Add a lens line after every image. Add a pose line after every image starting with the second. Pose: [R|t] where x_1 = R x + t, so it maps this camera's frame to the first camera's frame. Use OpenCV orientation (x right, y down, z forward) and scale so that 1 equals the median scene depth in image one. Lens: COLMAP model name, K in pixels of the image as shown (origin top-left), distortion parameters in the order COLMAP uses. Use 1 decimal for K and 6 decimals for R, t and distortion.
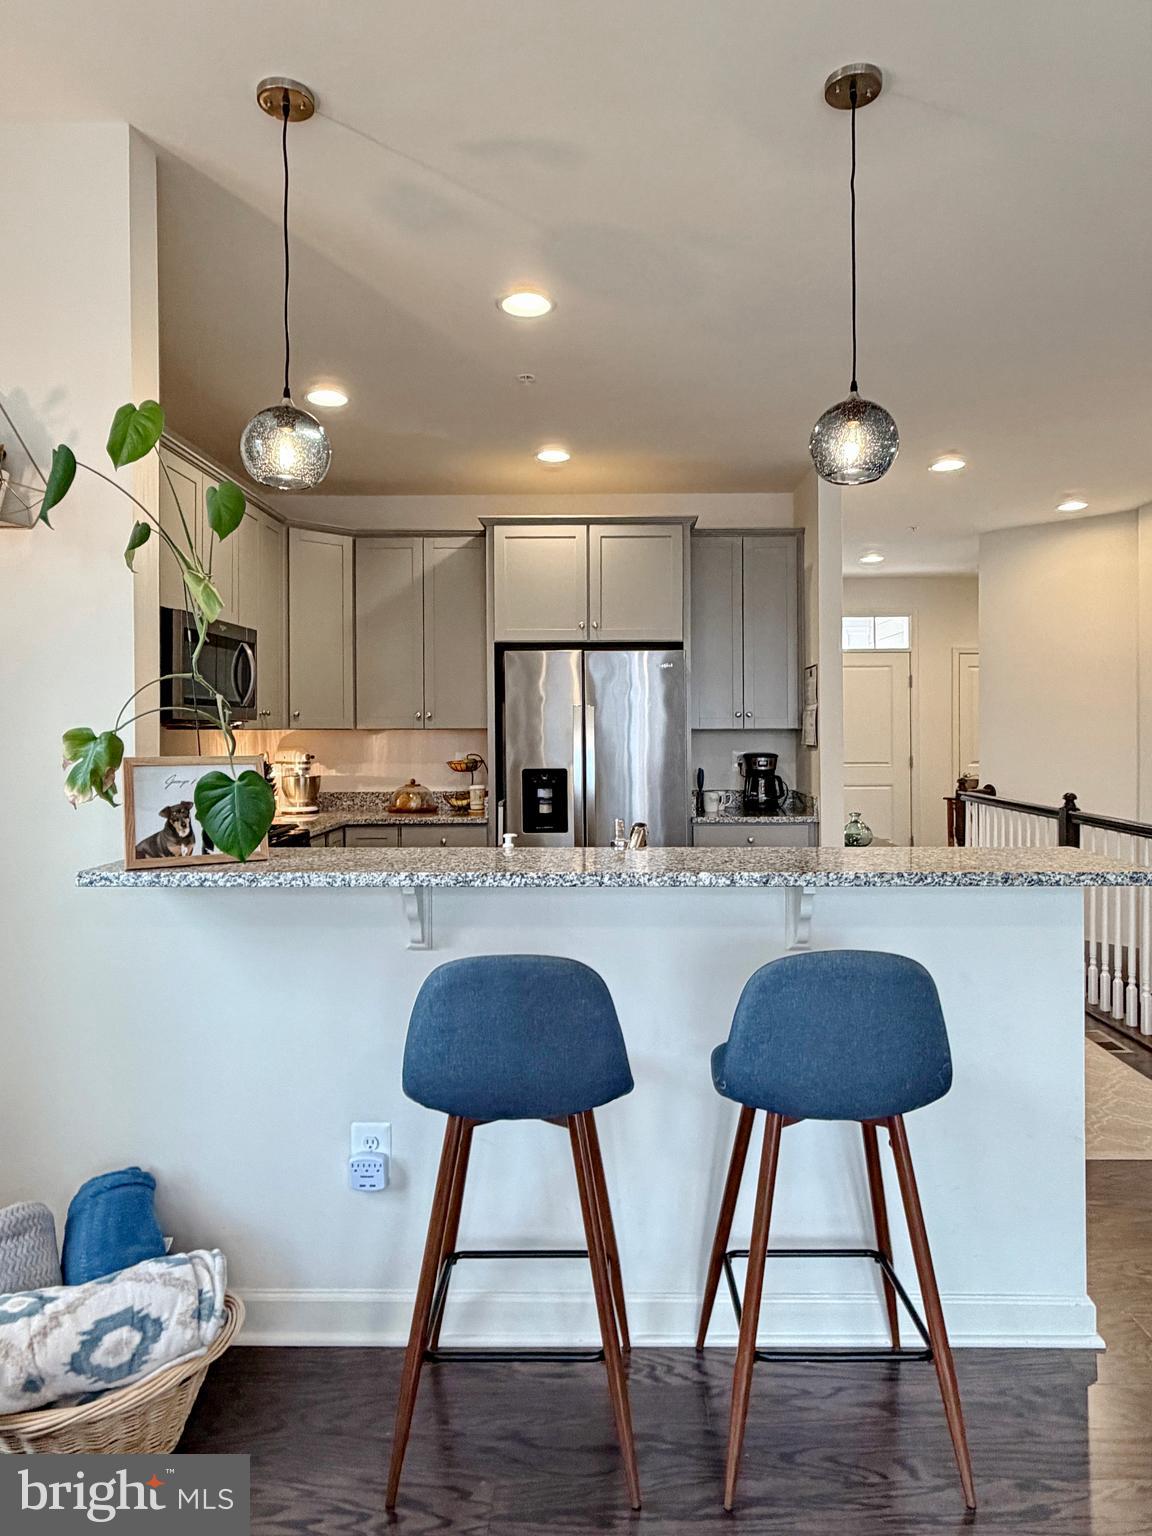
lens RADIAL K [[943.7, 0, 596.6], [0, 943.7, 733.1], [0, 0, 1]] dist [0.001224, 0.002140]
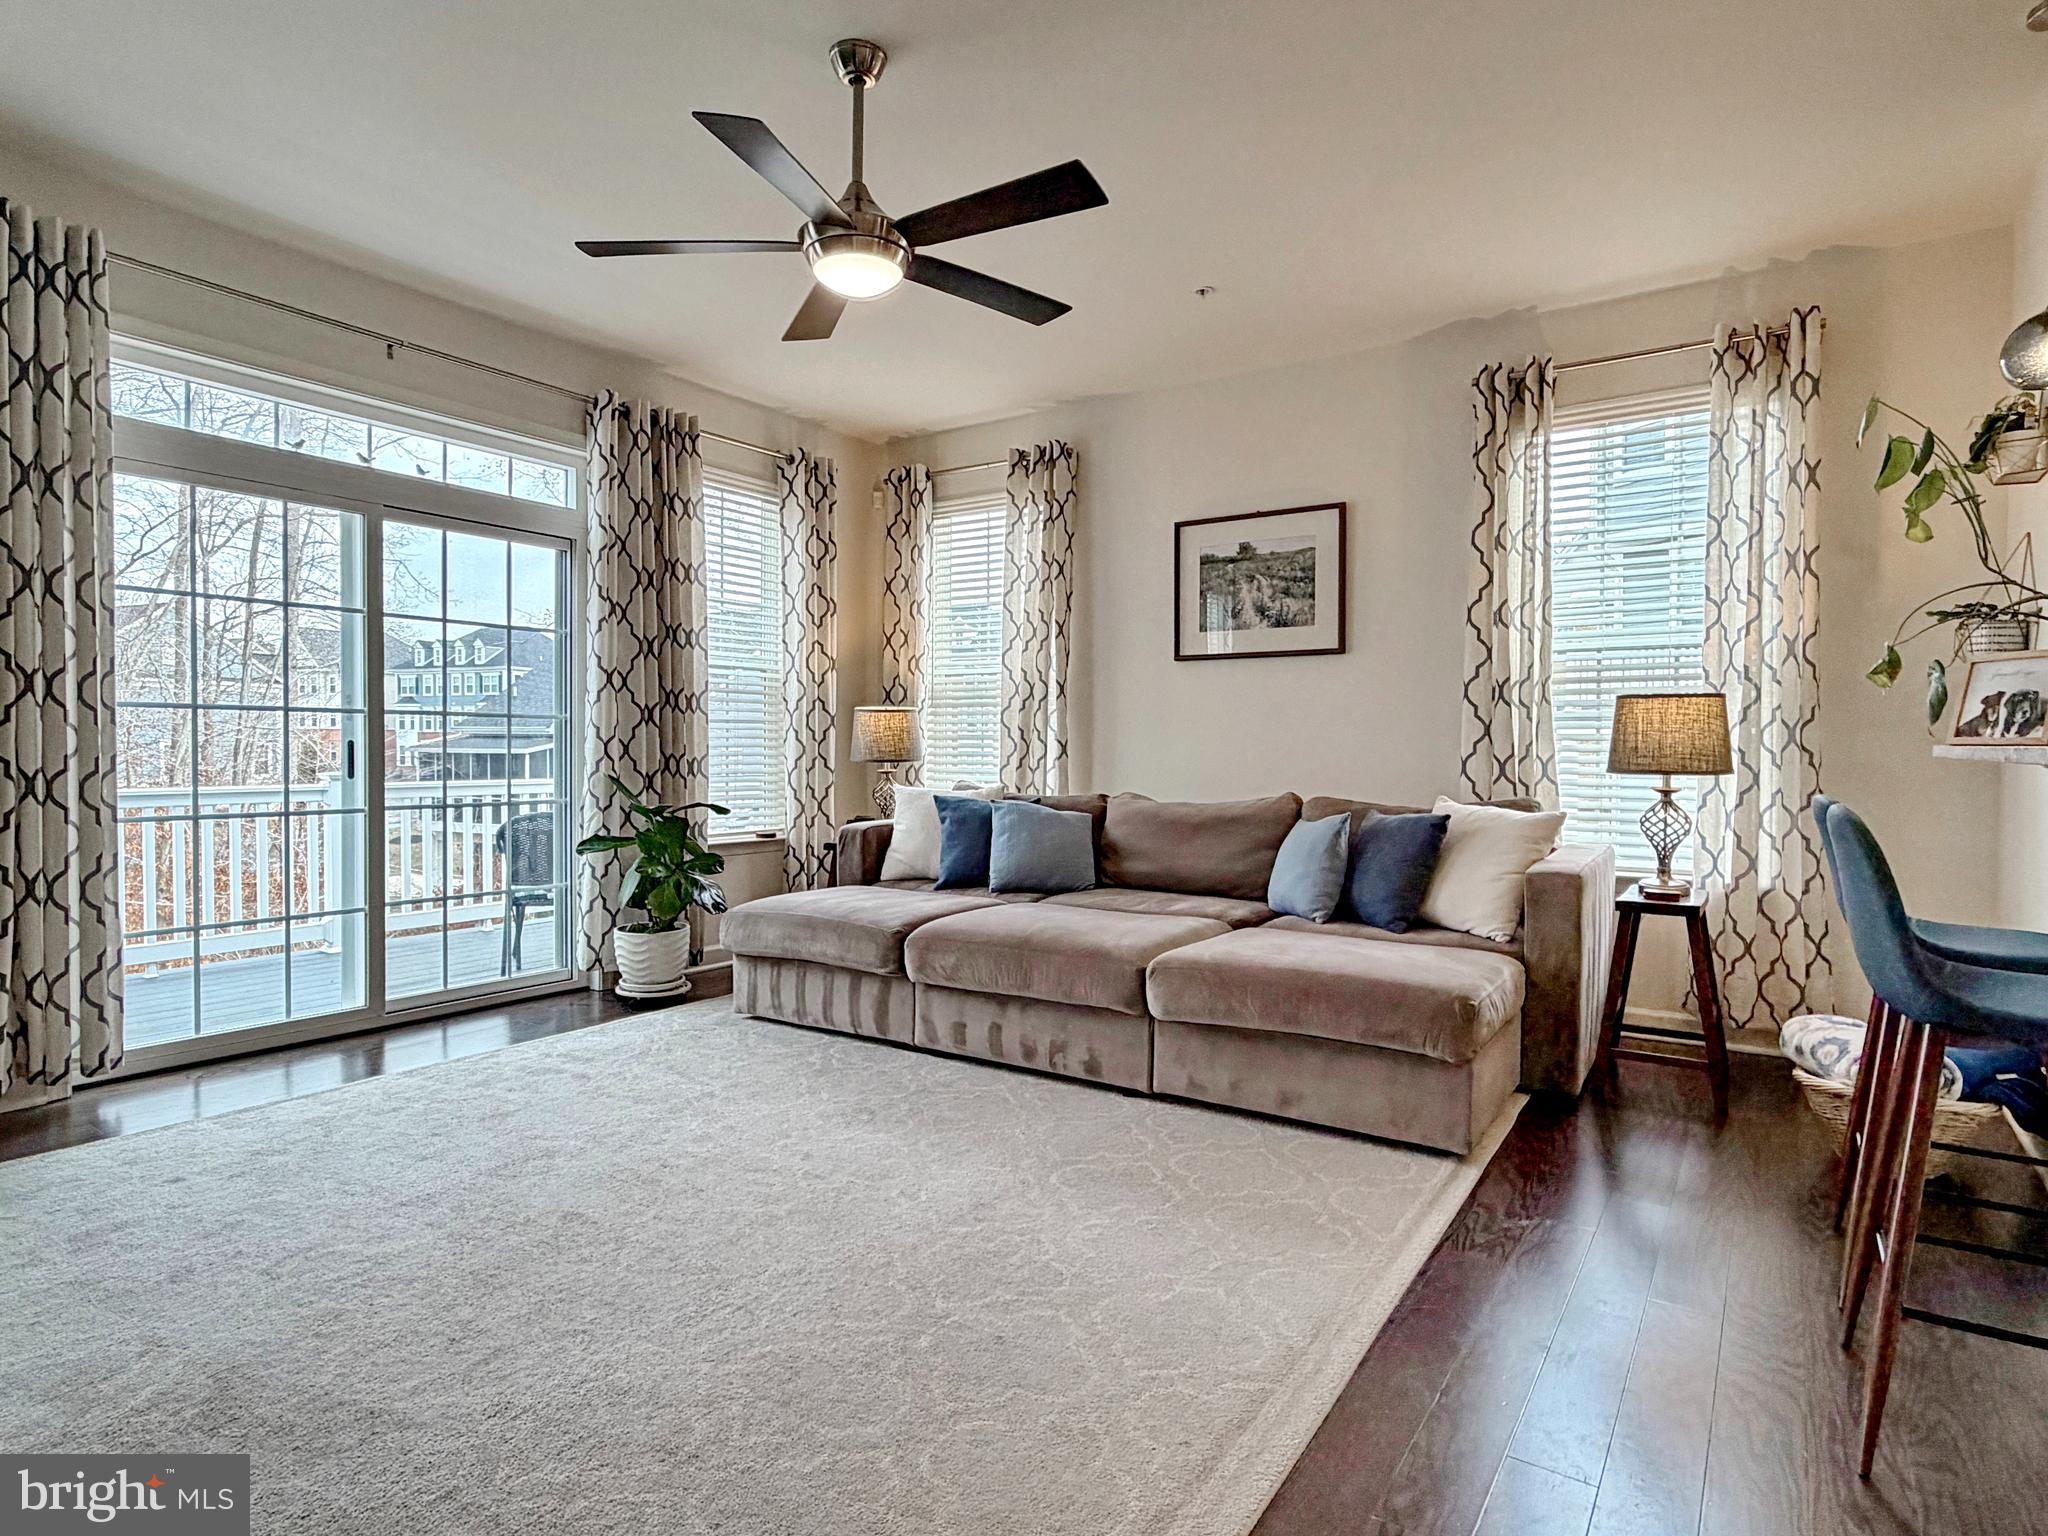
lens RADIAL K [[1112.3, 0, 1031.6], [0, 1112.3, 736.5], [0, 0, 1]] dist [-0.005007, 0.005837]
pose [[-0.556623, -0.003863, -0.830756, 0.576963], [-0.001950, 0.999993, -0.003343, 0.057674], [0.830763, -0.000241, -0.556626, 0.331492]]
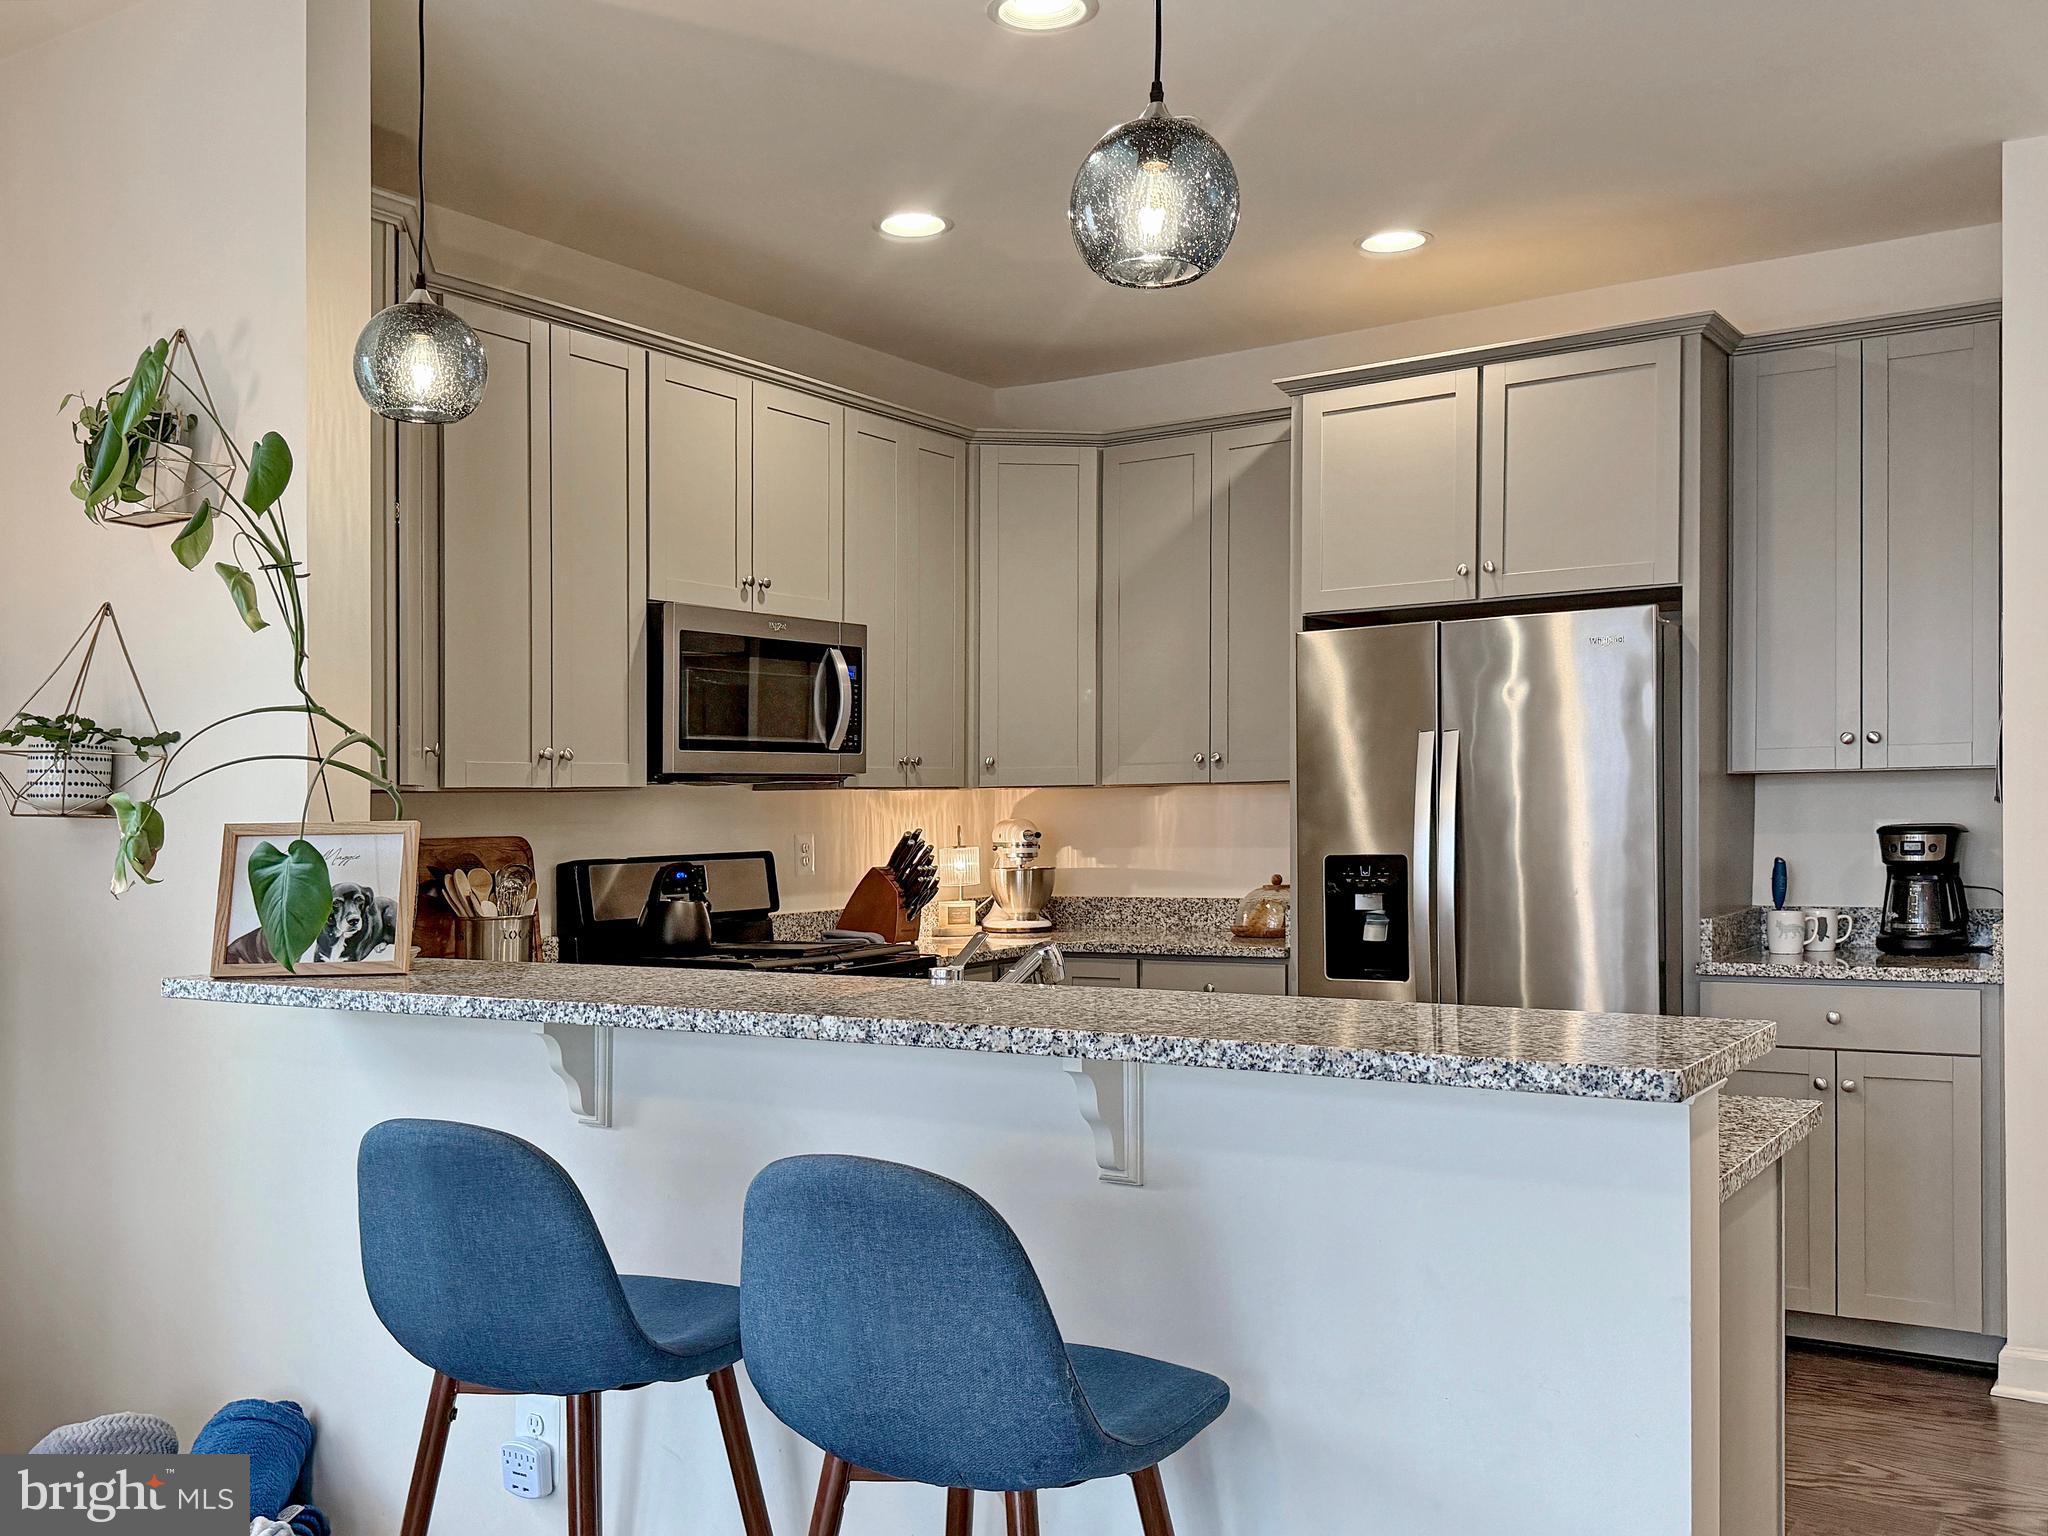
lens RADIAL K [[1844.9, 0, 1023.9], [0, 1844.9, 772.6], [0, 0, 1]] dist [0.102765, -0.087585]
pose [[0.844444, -0.021360, -0.535217, 0.329083], [0.013854, 0.999741, -0.018040, 0.008540], [0.535464, 0.007819, 0.844522, 0.044486]]
